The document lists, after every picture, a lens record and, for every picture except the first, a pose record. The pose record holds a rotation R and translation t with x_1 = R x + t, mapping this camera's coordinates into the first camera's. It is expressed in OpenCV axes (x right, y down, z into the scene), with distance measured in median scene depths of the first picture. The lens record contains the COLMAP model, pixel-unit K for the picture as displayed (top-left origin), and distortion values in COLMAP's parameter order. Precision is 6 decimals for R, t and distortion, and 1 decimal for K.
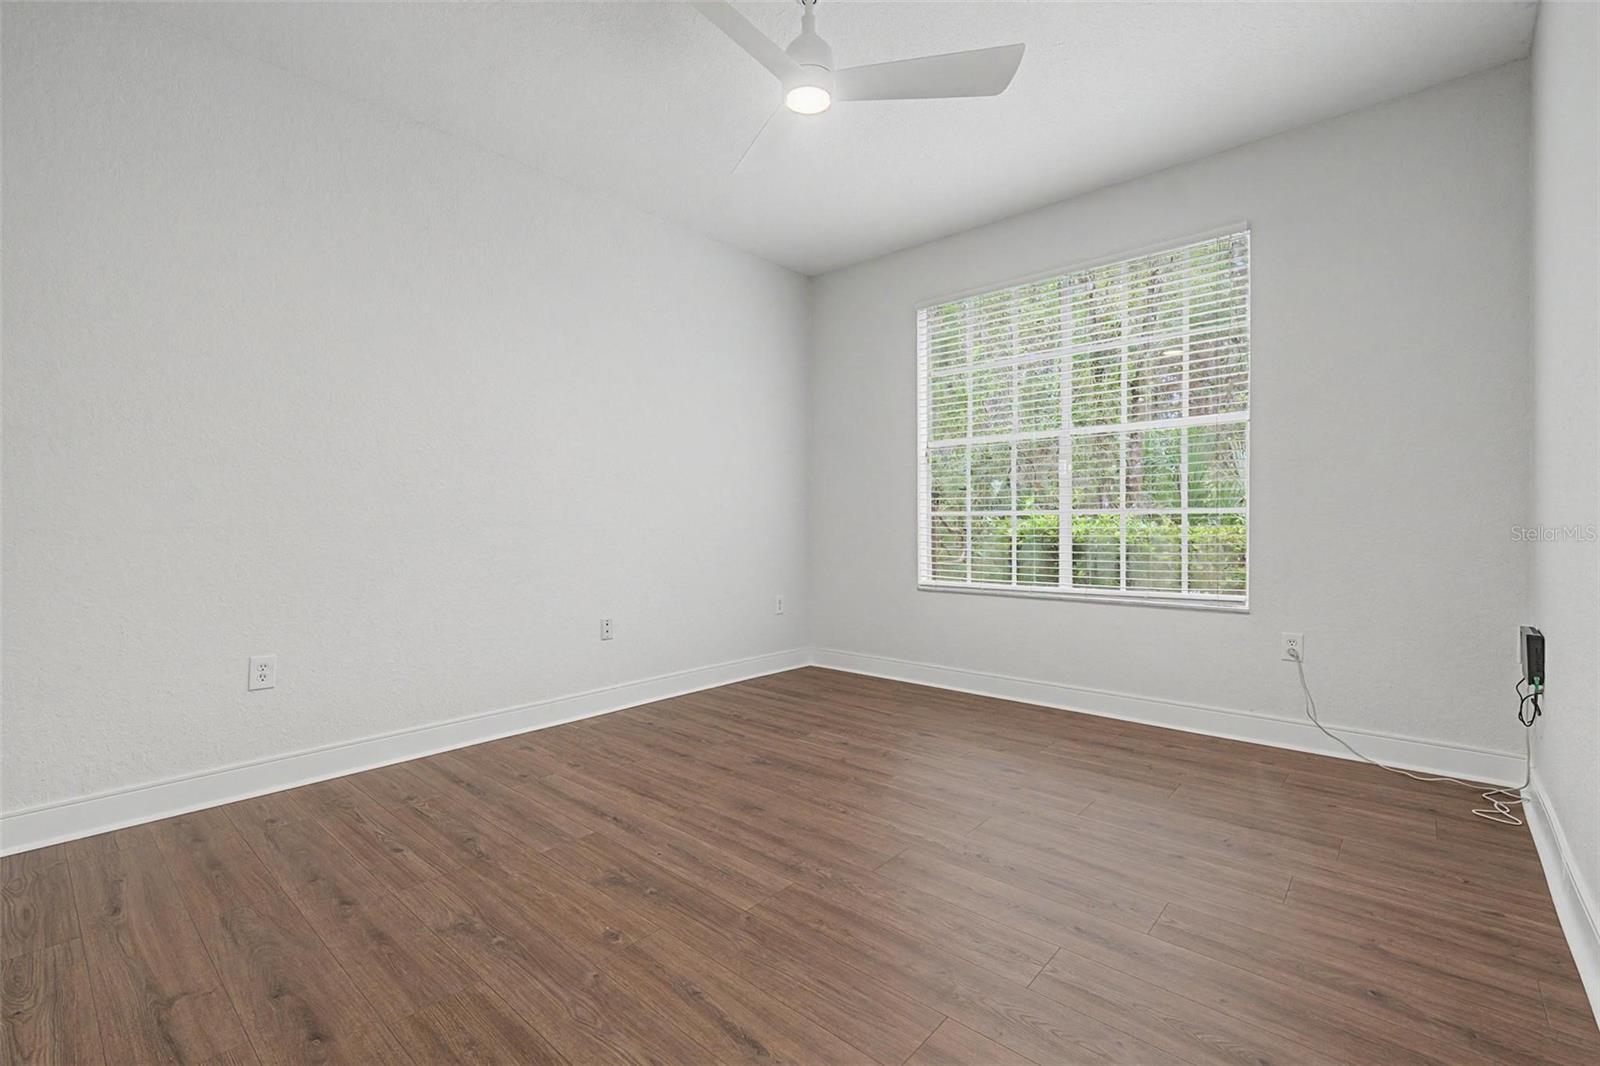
lens RADIAL K [[712.7, 0, 807.5], [0, 712.7, 540.3], [0, 0, 1]] dist [-0.002359, 0.001182]
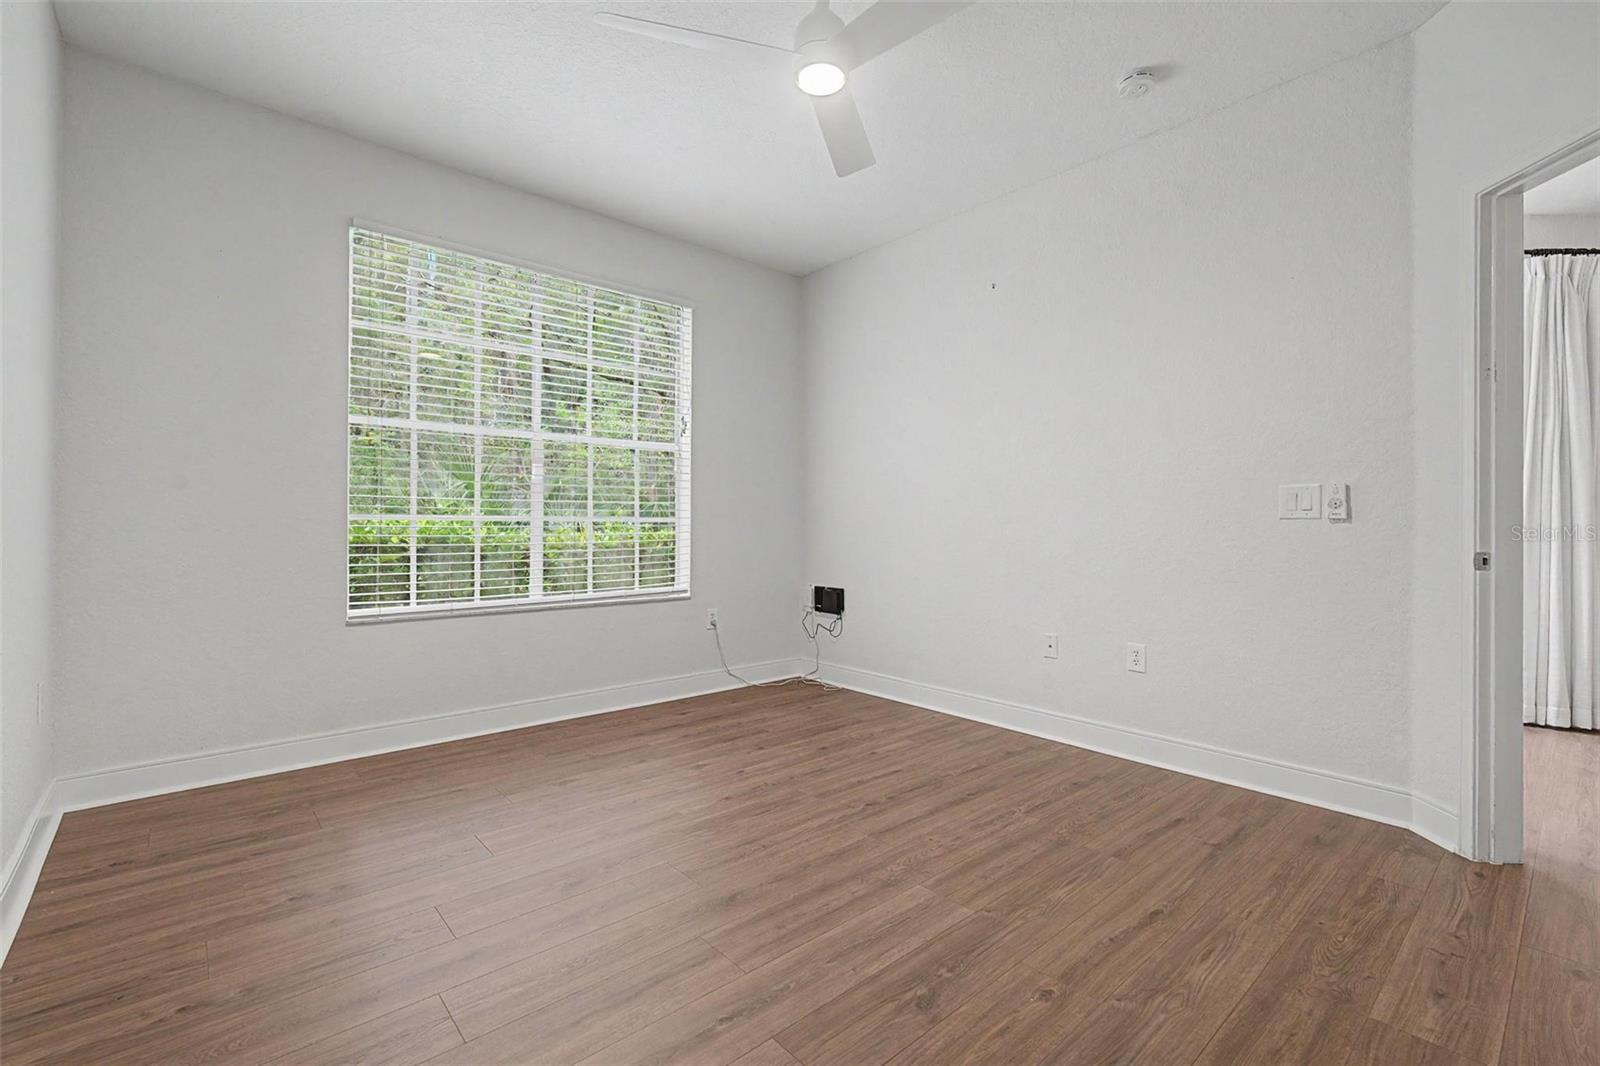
lens RADIAL K [[699.4, 0, 798.1], [0, 699.4, 521.0], [0, 0, 1]] dist [-0.002063, -0.001549]
pose [[0.120792, 0.016117, 0.992547, -0.640190], [0.026850, 0.999449, -0.019497, -0.009519], [-0.992315, 0.029005, 0.120292, 0.647374]]
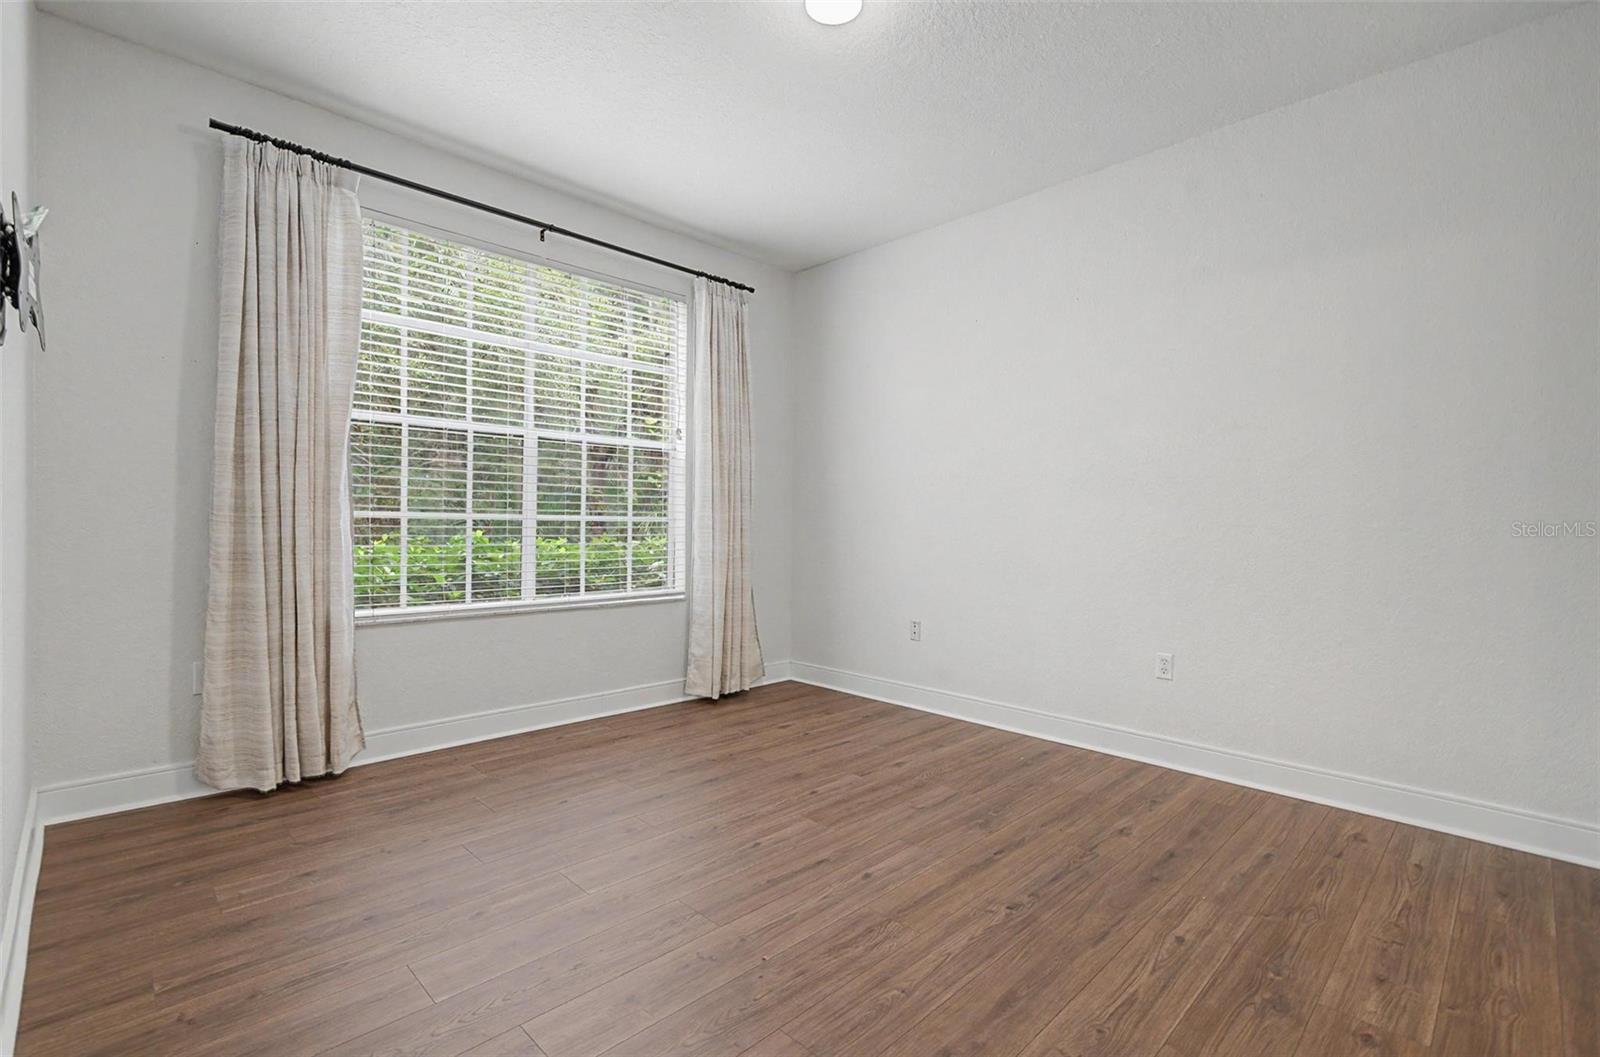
lens RADIAL K [[739.4, 0, 802.7], [0, 739.4, 534.2], [0, 0, 1]] dist [-0.012881, -0.000773]
pose [[0.047804, -0.002405, 0.998854, -0.695926], [0.017985, 0.999837, 0.001547, -0.016582], [-0.998695, 0.017891, 0.047840, 0.725114]]
